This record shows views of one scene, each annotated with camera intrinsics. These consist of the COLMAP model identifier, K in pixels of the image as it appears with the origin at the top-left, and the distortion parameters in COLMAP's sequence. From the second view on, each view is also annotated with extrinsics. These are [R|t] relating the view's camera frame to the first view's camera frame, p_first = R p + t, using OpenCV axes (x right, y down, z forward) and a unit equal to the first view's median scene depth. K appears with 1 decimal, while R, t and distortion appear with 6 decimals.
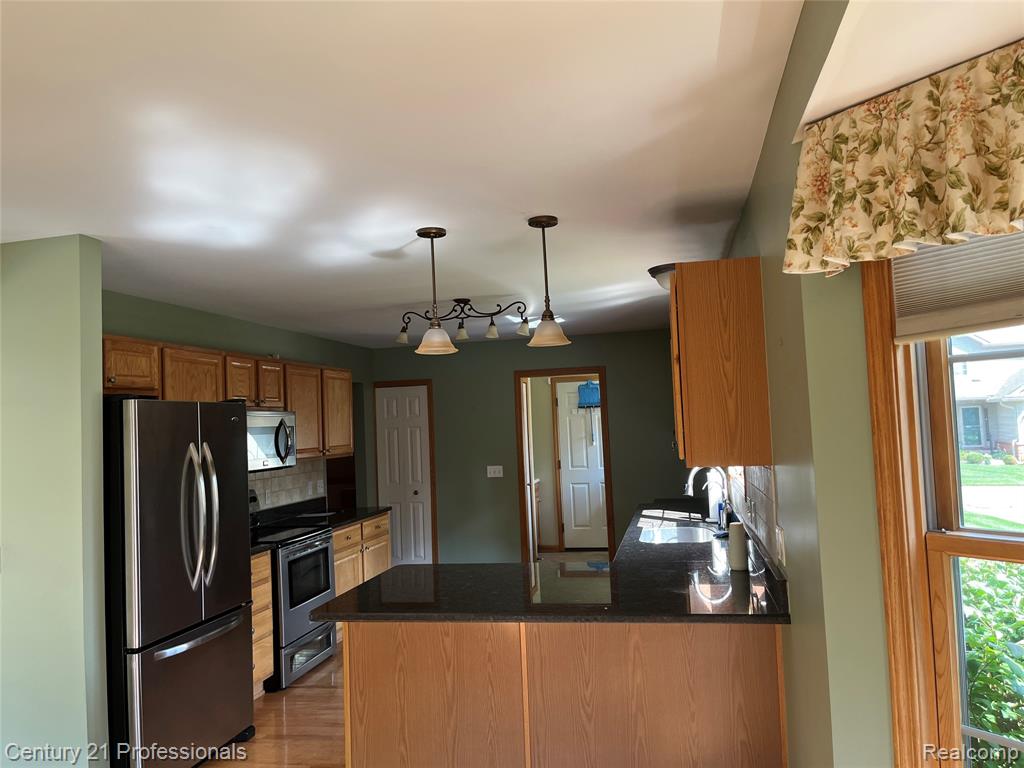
lens RADIAL K [[777.8, 0, 512.3], [0, 777.8, 385.3], [0, 0, 1]] dist [0.047218, -0.060834]
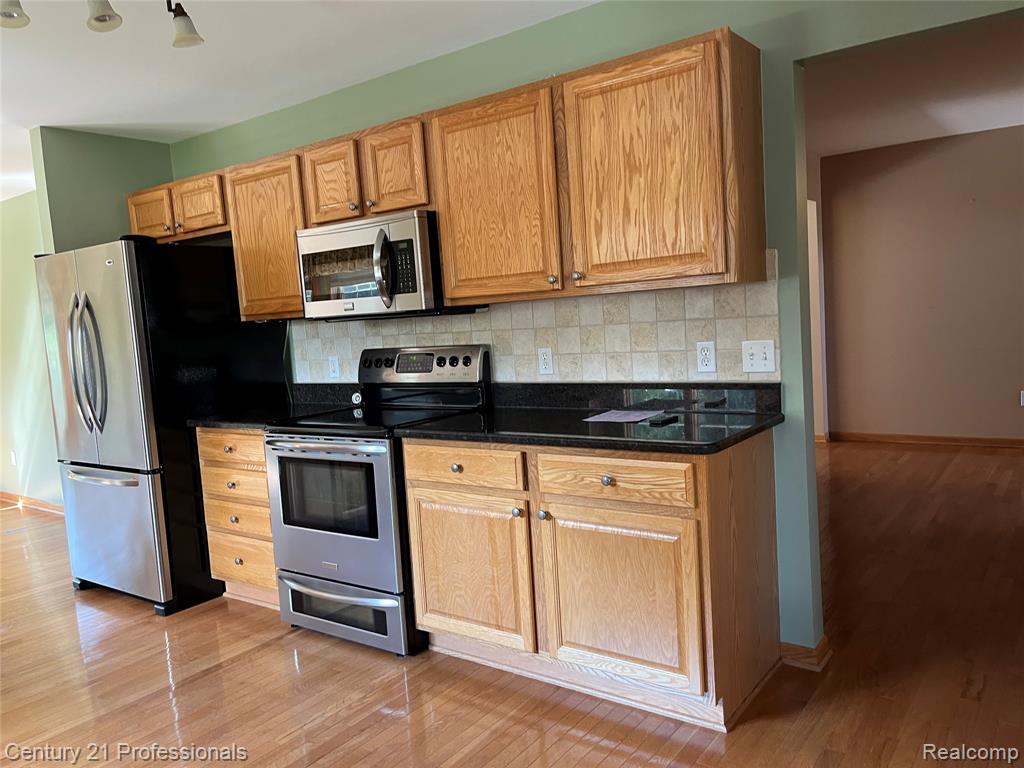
lens RADIAL K [[777.8, 0, 513.0], [0, 777.8, 385.8], [0, 0, 1]] dist [0.047218, -0.060834]
pose [[-0.396425, 0.160575, -0.903915, 0.234810], [0.130899, 0.984412, 0.117467, 0.111947], [0.908687, -0.071755, -0.411265, 1.451005]]
